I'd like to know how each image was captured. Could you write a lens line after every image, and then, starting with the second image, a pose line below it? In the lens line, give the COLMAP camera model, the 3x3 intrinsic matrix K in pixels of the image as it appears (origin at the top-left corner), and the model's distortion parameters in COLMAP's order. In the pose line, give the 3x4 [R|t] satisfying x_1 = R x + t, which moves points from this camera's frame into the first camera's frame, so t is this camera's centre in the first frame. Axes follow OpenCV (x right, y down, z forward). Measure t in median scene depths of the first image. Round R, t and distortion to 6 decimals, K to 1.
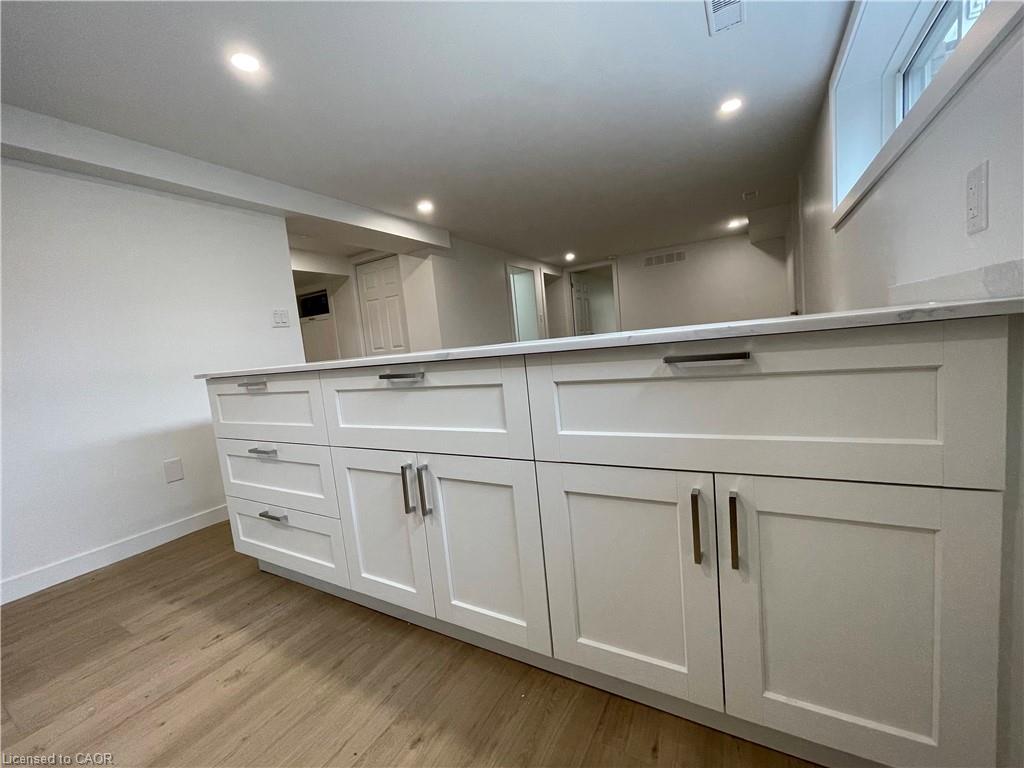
lens RADIAL K [[417.0, 0, 511.8], [0, 417.0, 385.9], [0, 0, 1]] dist [0.000183, 0.001507]
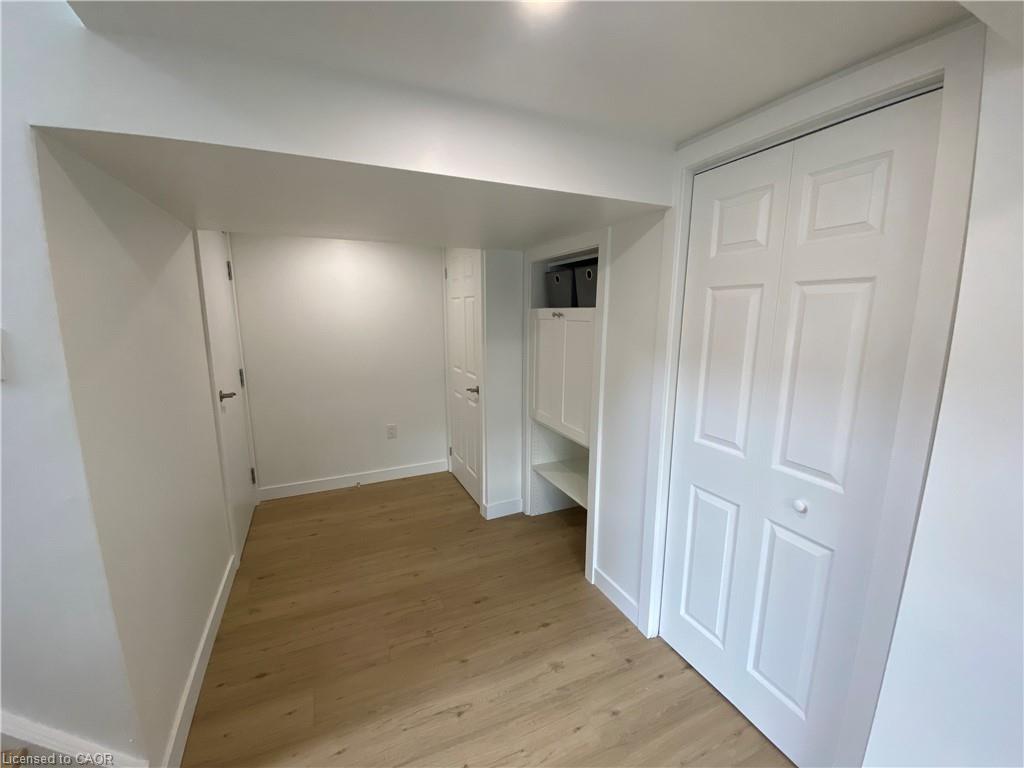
lens RADIAL K [[414.7, 0, 514.3], [0, 414.7, 385.9], [0, 0, 1]] dist [-0.000254, -0.000022]
pose [[0.816334, 0.197672, -0.542702, -0.280140], [-0.139469, 0.979270, 0.146897, -0.154253], [0.560489, -0.044227, 0.826980, 0.646421]]
